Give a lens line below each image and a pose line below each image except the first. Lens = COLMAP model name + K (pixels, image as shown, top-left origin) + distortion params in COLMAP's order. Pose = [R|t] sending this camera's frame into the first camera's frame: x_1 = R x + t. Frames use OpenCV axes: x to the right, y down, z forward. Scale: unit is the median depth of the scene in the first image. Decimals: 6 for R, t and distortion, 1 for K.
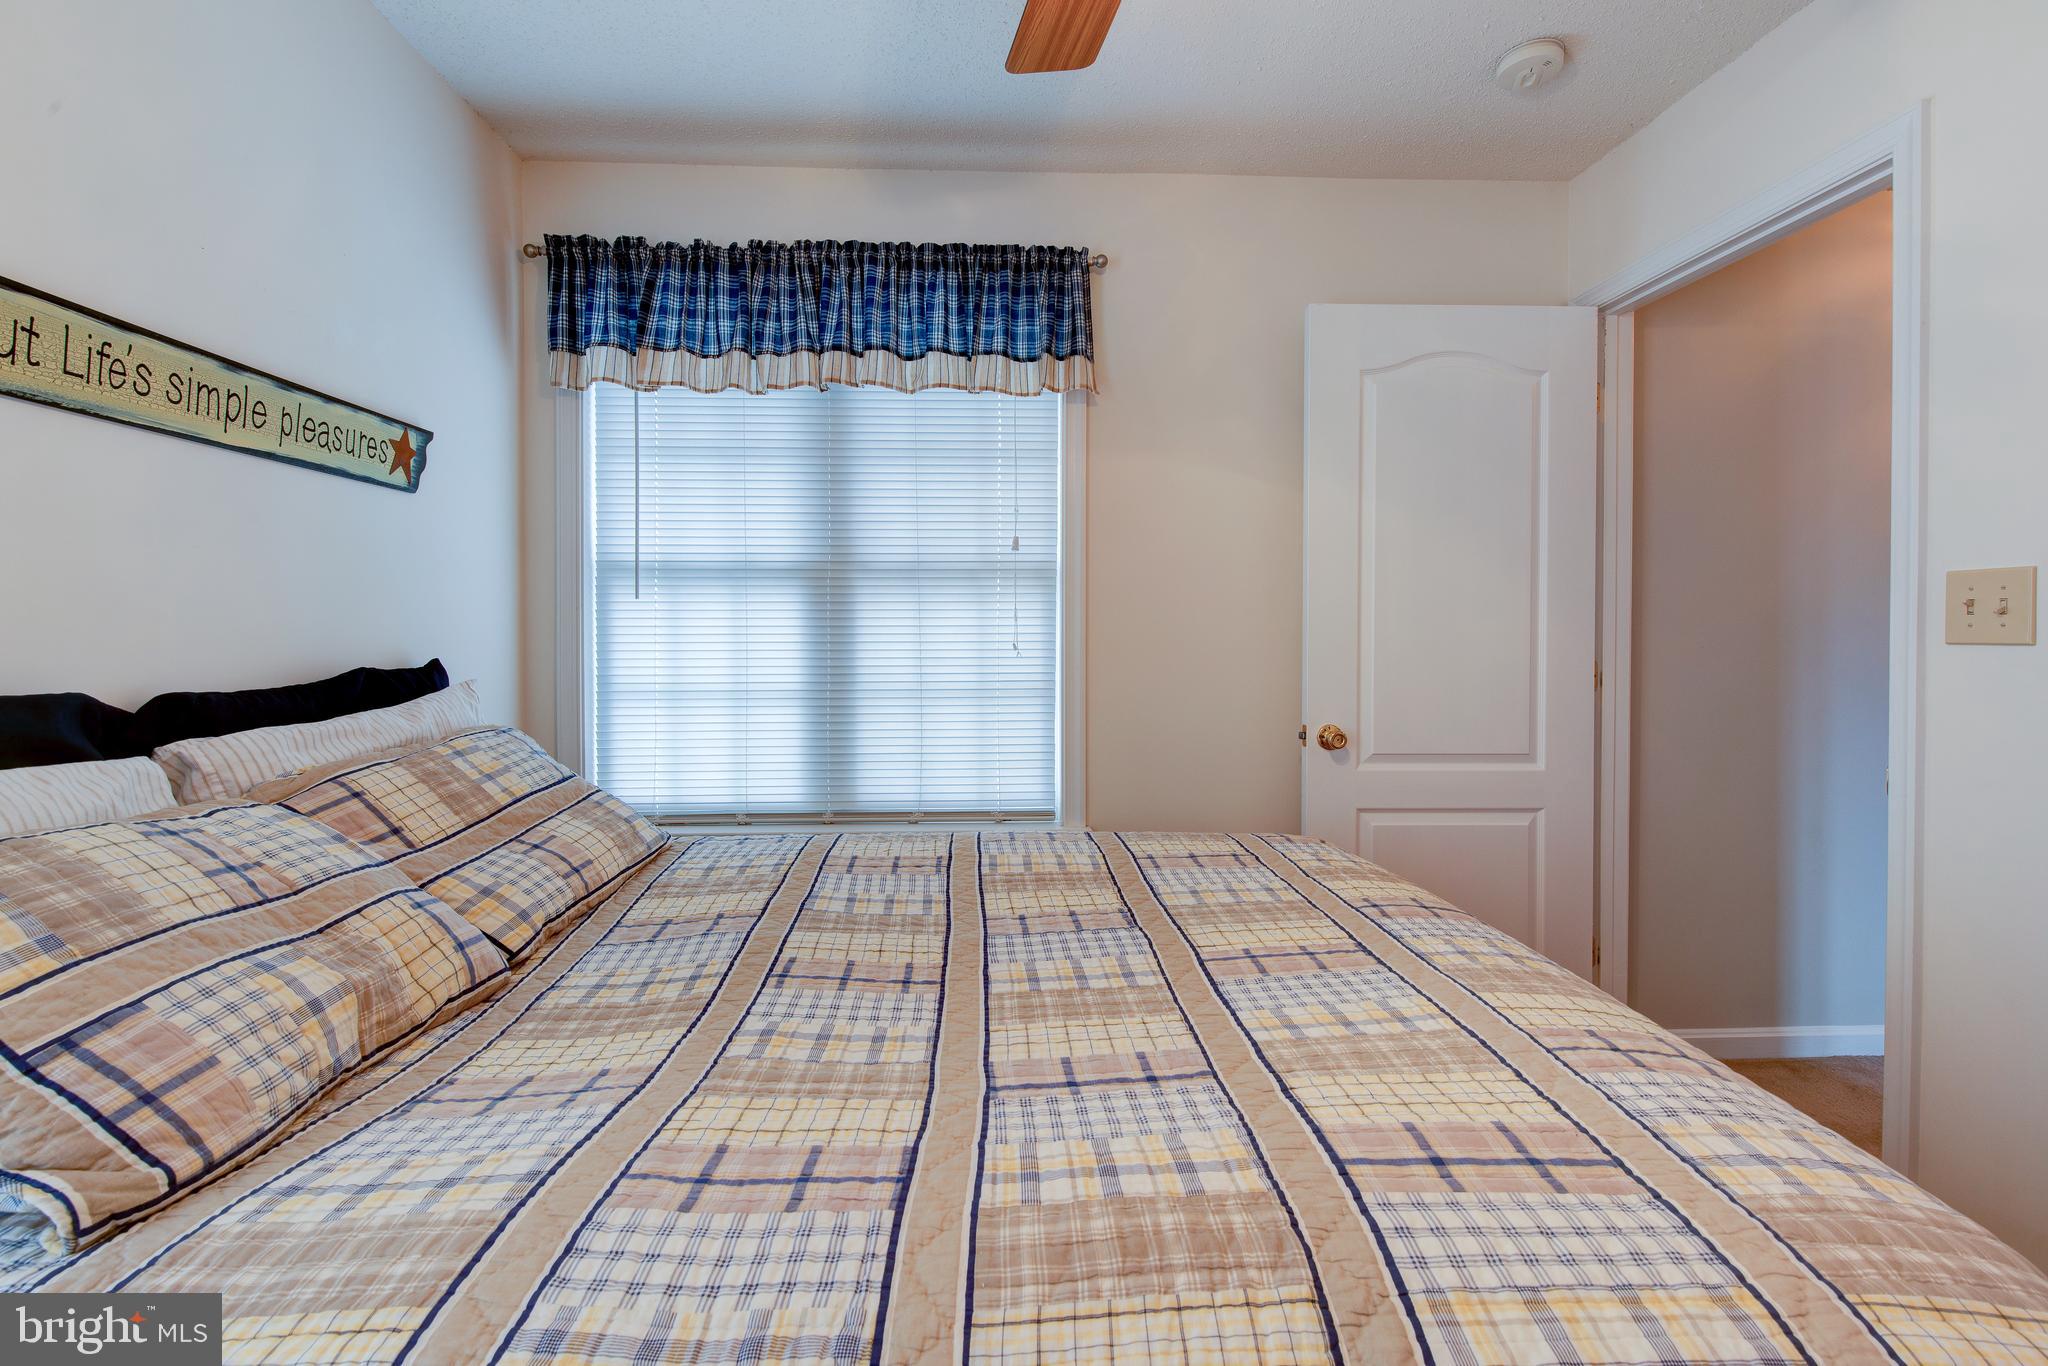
lens RADIAL K [[885.9, 0, 1021.6], [0, 885.9, 631.5], [0, 0, 1]] dist [0.002459, -0.004839]
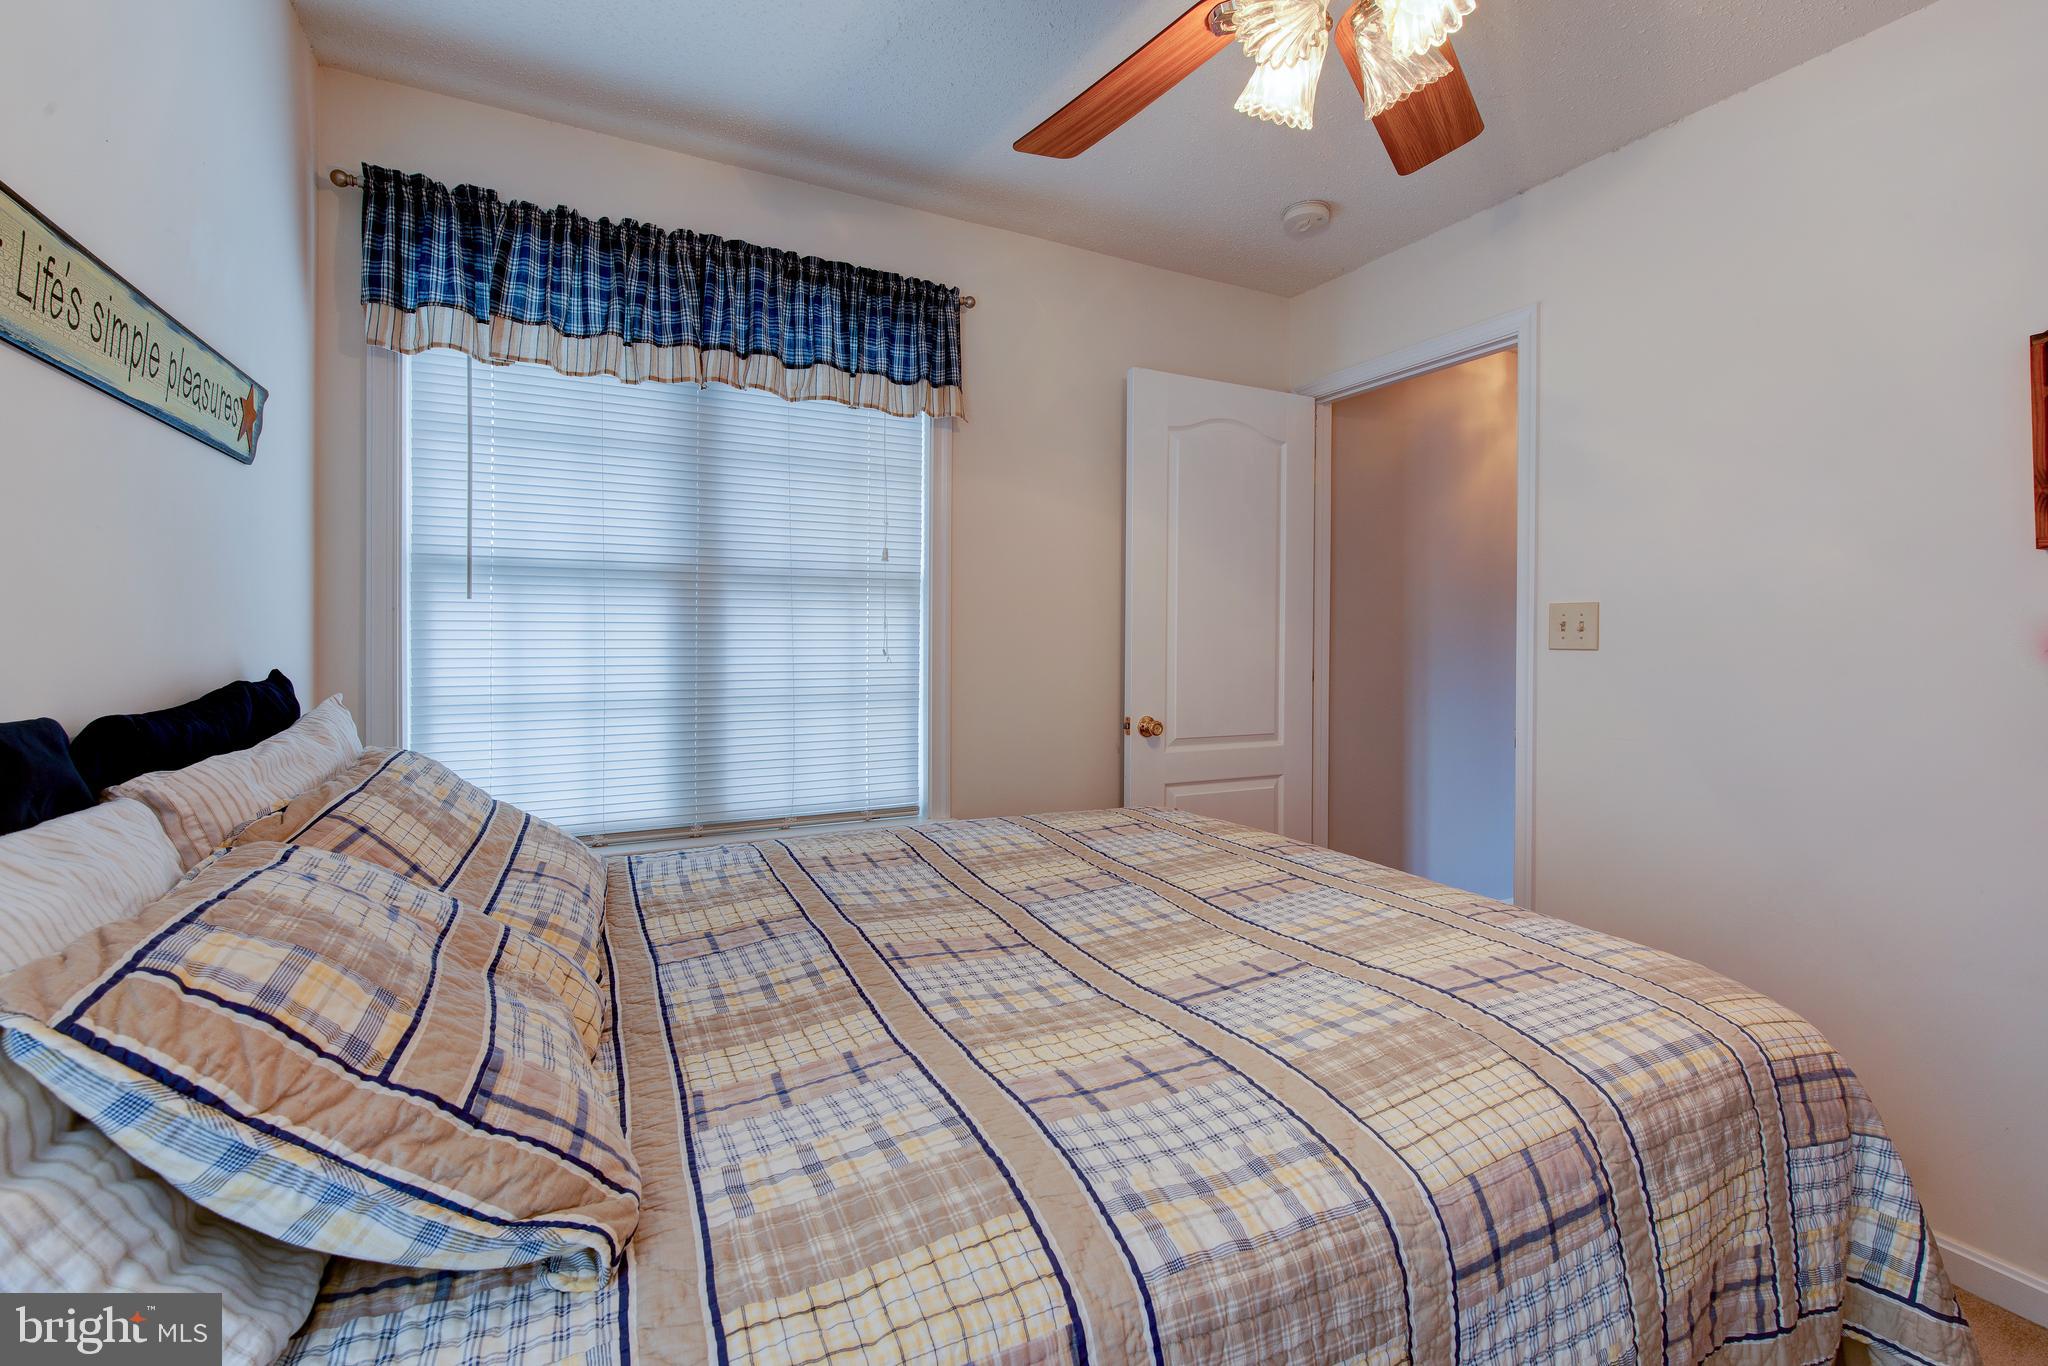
lens RADIAL K [[885.9, 0, 1021.6], [0, 885.9, 631.5], [0, 0, 1]] dist [0.002459, -0.004839]
pose [[0.904493, 0.007081, 0.426430, -0.324908], [-0.005103, 0.999970, -0.005780, -0.002469], [-0.426458, 0.003052, 0.904502, -0.023252]]
